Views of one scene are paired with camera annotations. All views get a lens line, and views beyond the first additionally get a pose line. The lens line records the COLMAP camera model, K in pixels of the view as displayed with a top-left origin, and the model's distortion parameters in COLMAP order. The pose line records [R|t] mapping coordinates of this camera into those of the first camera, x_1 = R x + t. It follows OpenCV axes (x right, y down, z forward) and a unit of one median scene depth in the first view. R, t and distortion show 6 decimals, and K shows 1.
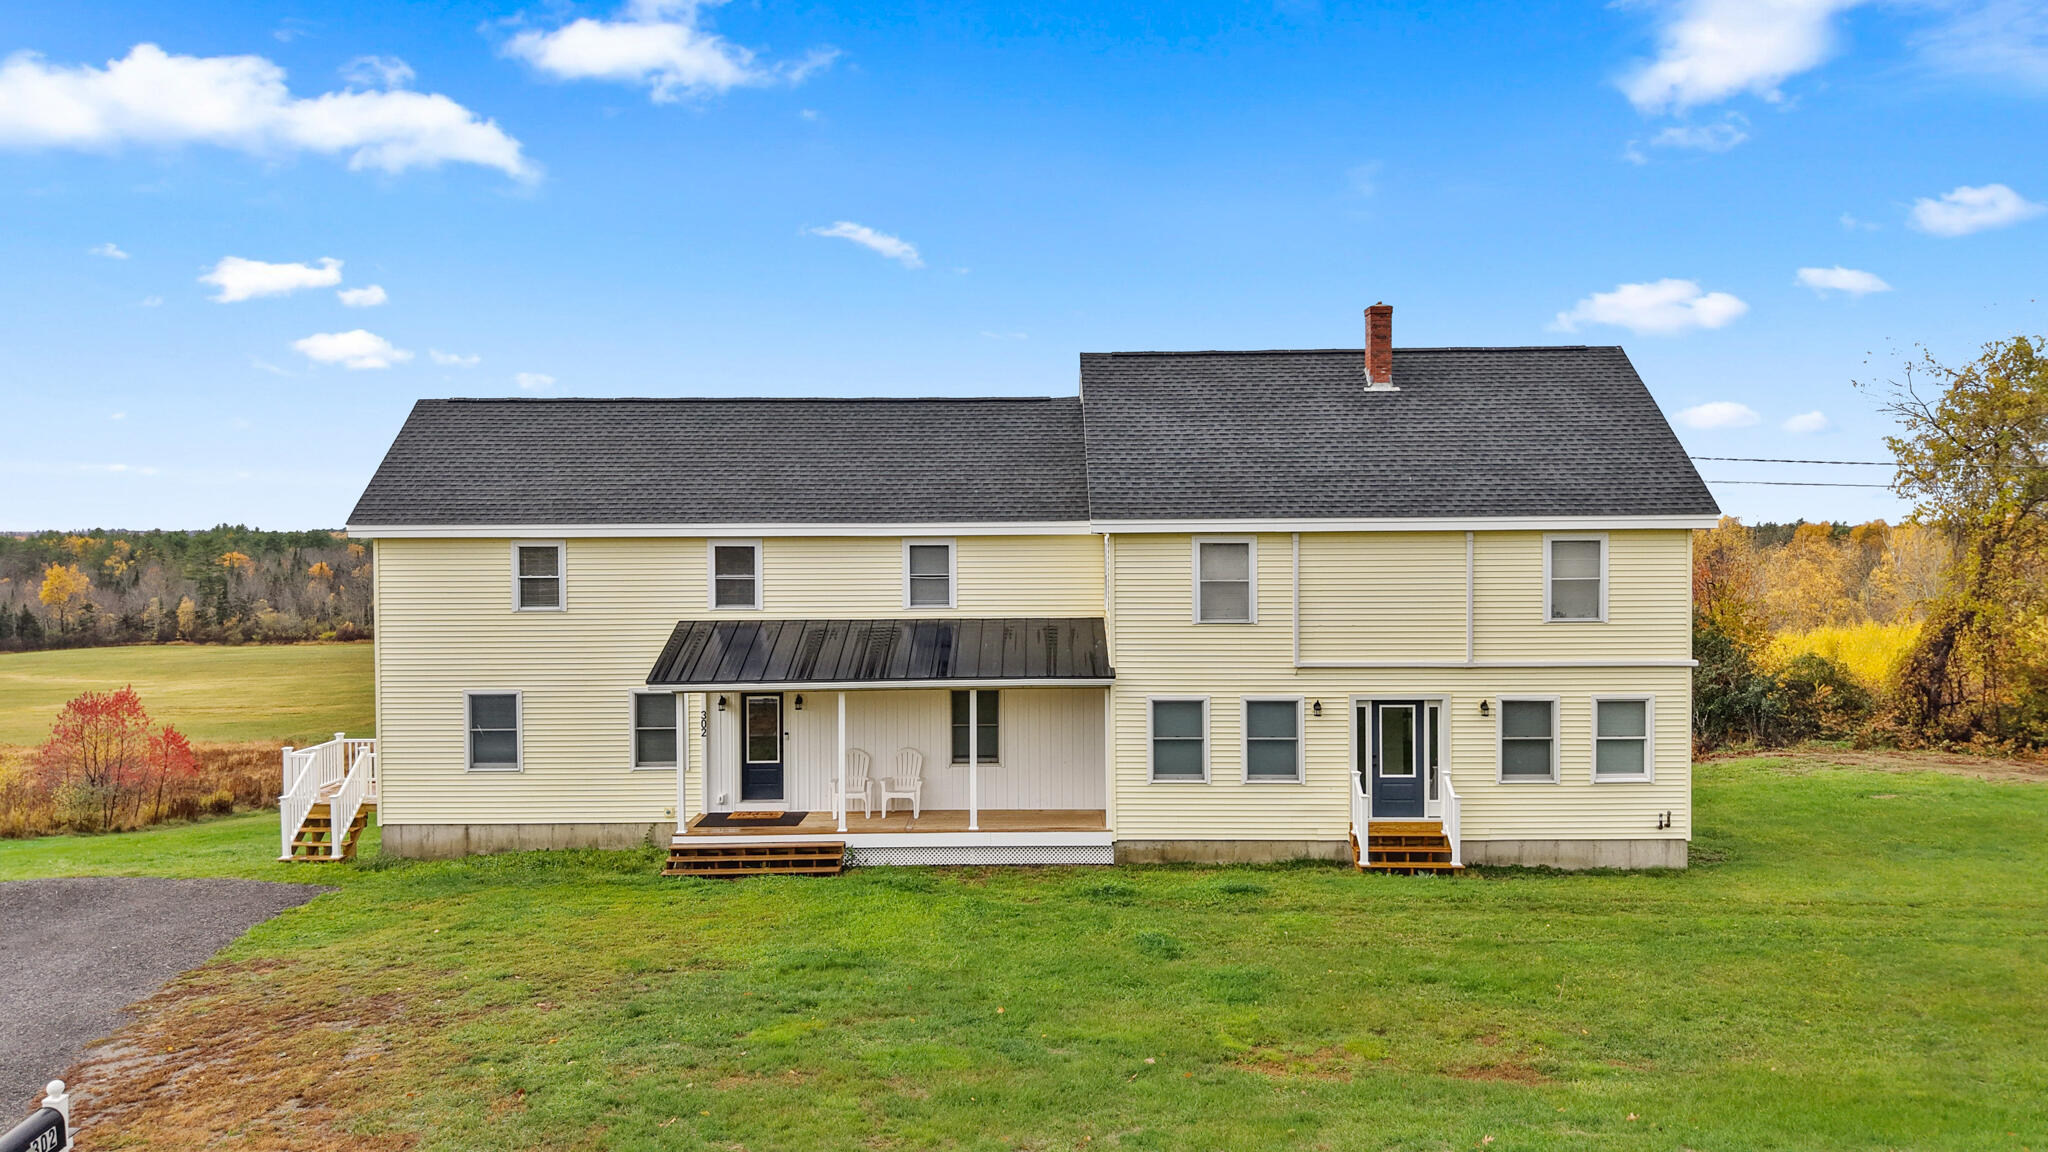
lens RADIAL K [[1367.3, 0, 1024.0], [0, 1367.3, 576.0], [0, 0, 1]] dist [0.051691, -0.064370]
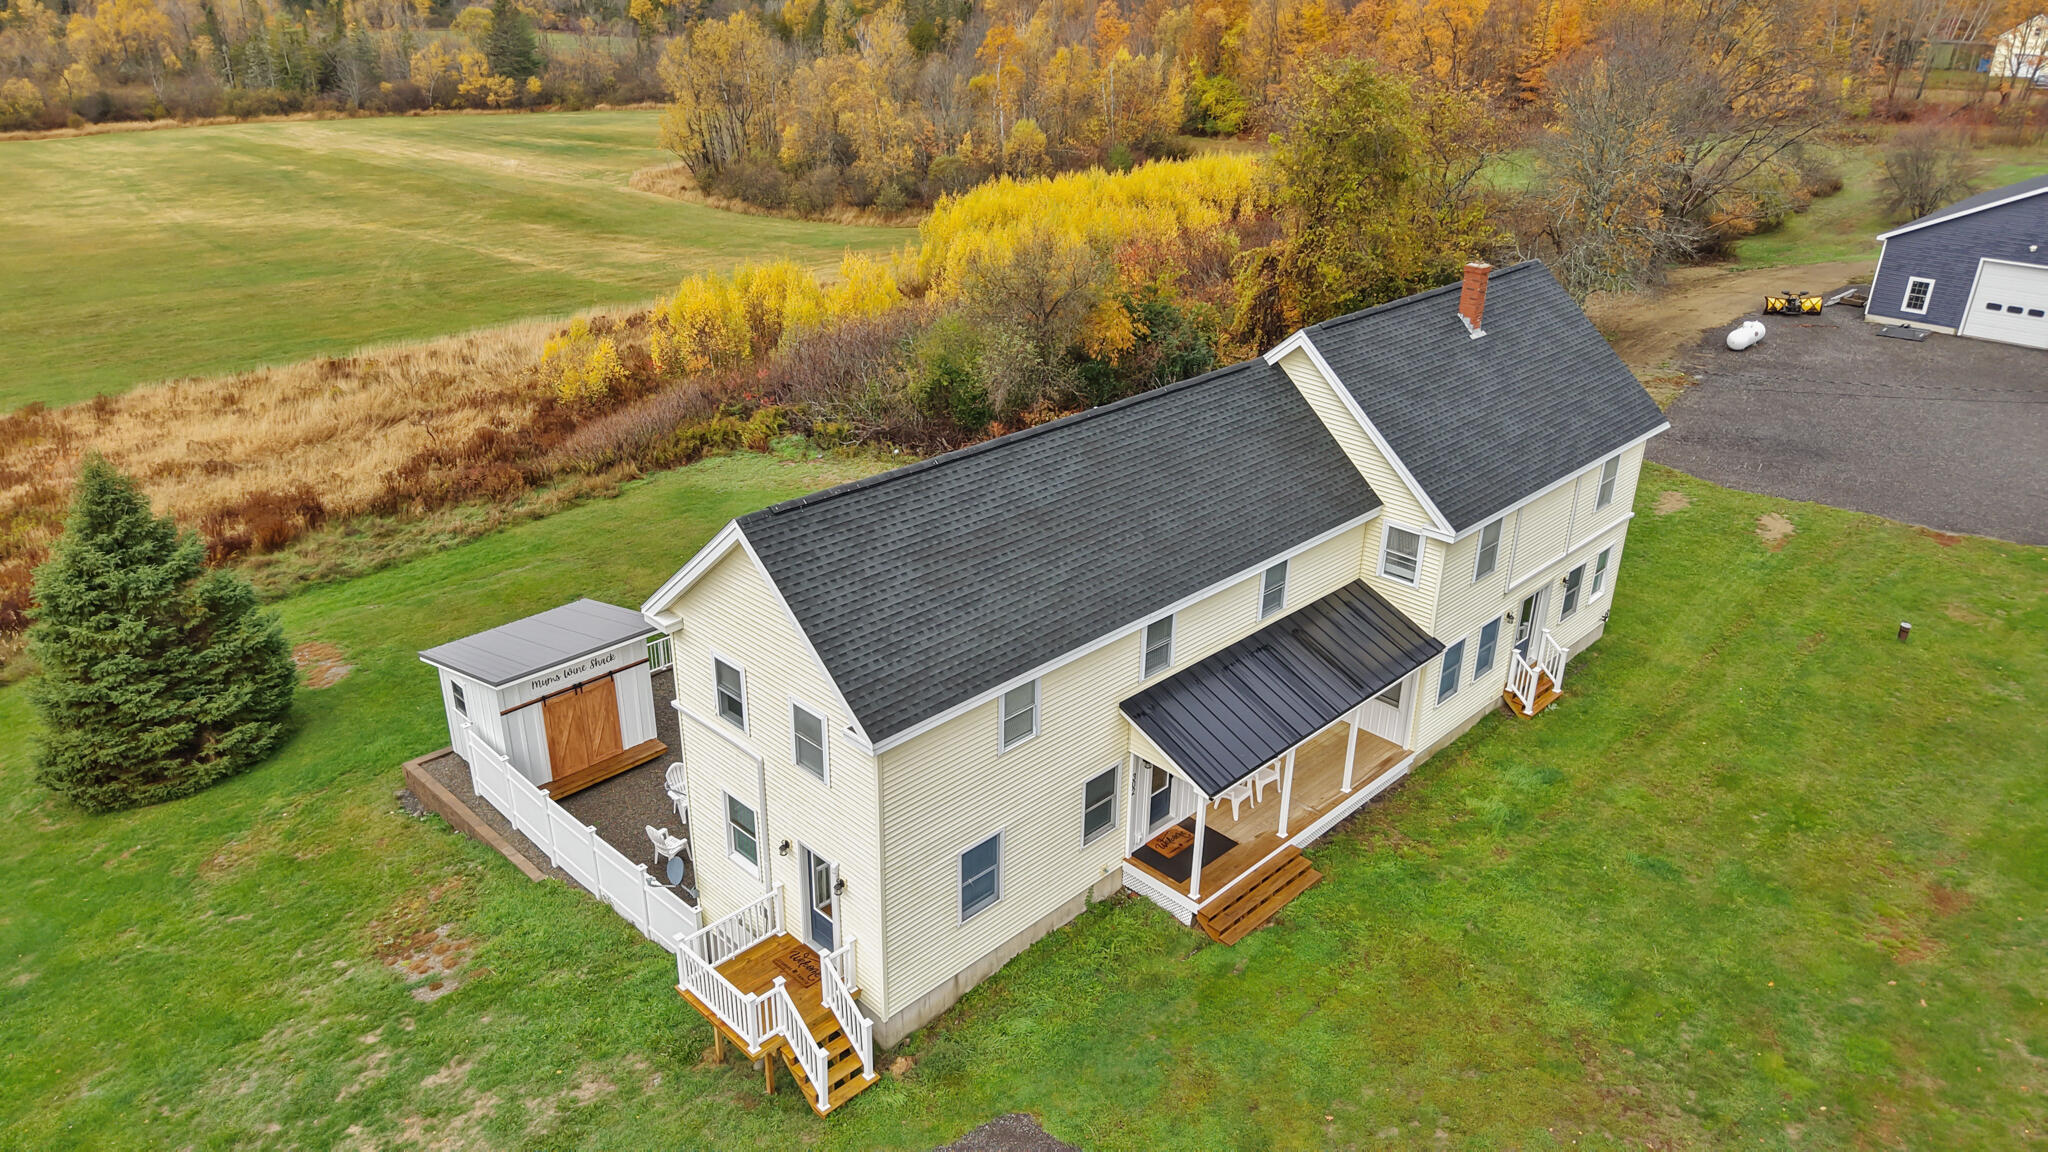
lens RADIAL K [[1377.8, 0, 1024.0], [0, 1377.8, 576.0], [0, 0, 1]] dist [0.003849, 0.001759]
pose [[0.699912, -0.279785, 0.657148, -0.983442], [-0.005223, 0.918050, 0.396430, -0.467221], [-0.714210, -0.280898, 0.641093, 0.485220]]
